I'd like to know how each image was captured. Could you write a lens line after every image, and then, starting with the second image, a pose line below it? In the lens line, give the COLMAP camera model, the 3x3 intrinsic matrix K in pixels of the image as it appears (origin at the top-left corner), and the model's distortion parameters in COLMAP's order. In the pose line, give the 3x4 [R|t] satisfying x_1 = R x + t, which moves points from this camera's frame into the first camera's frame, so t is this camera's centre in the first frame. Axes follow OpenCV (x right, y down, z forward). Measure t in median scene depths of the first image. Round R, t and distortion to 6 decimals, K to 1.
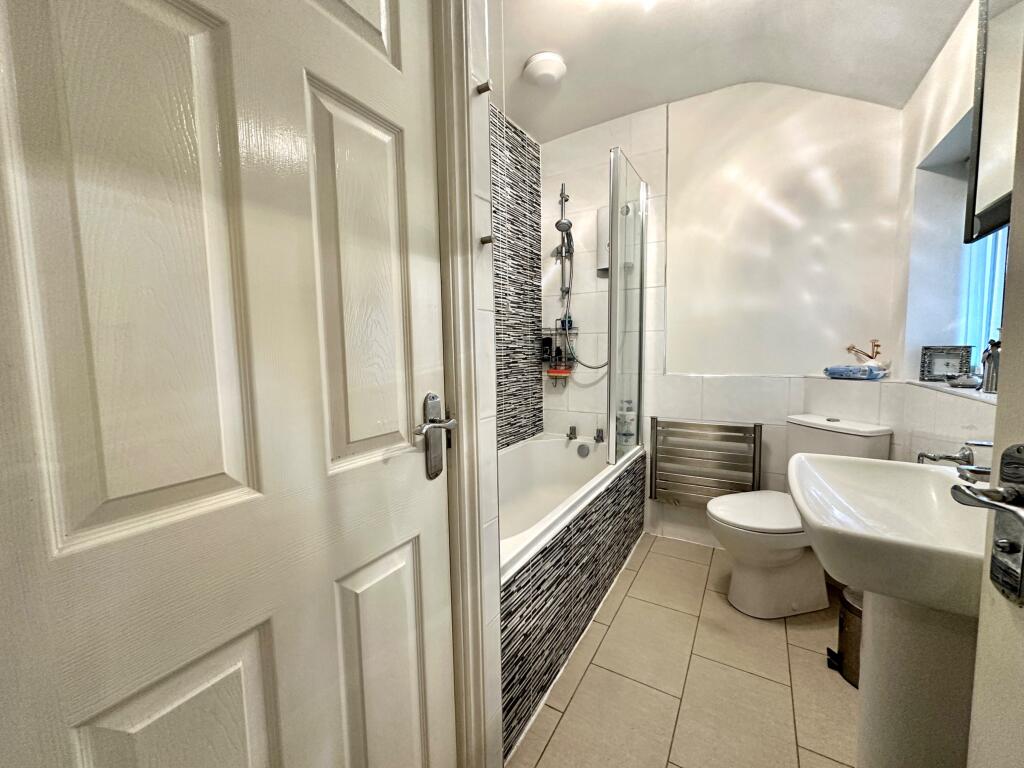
lens RADIAL K [[418.9, 0, 511.1], [0, 418.9, 382.8], [0, 0, 1]] dist [-0.004263, 0.000724]
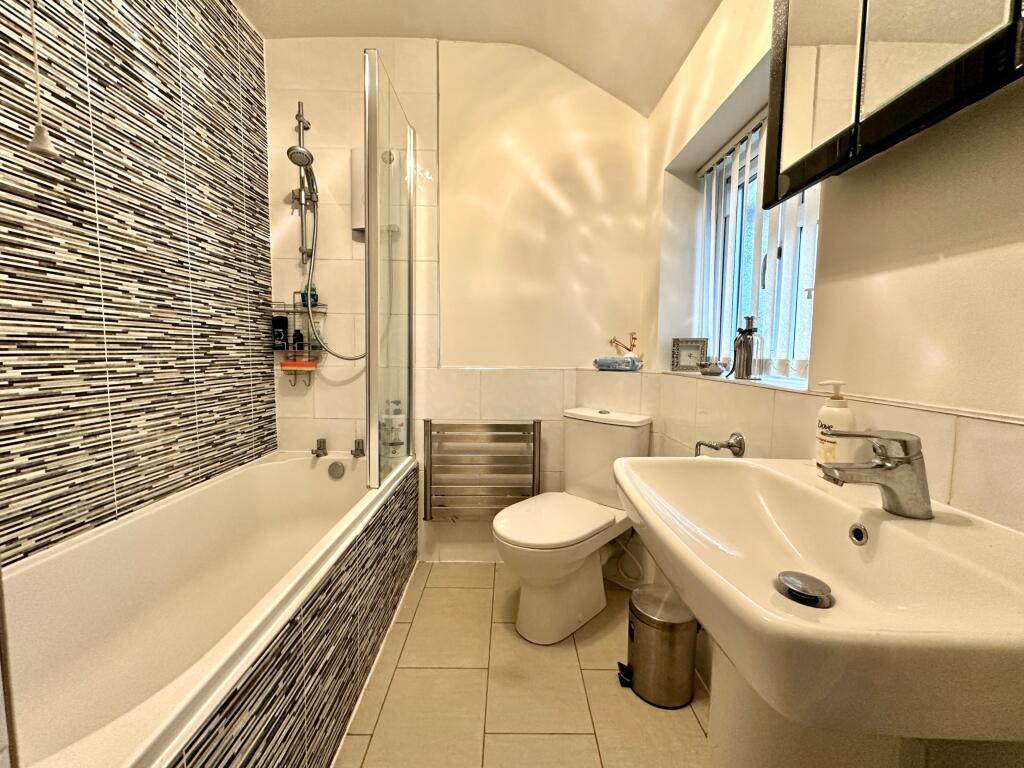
lens RADIAL K [[418.9, 0, 513.5], [0, 418.9, 380.6], [0, 0, 1]] dist [-0.004263, 0.000724]
pose [[0.856351, -0.012047, 0.516253, 0.070420], [0.018146, 0.999812, -0.006769, 0.015504], [-0.516075, 0.015165, 0.856409, 0.233808]]
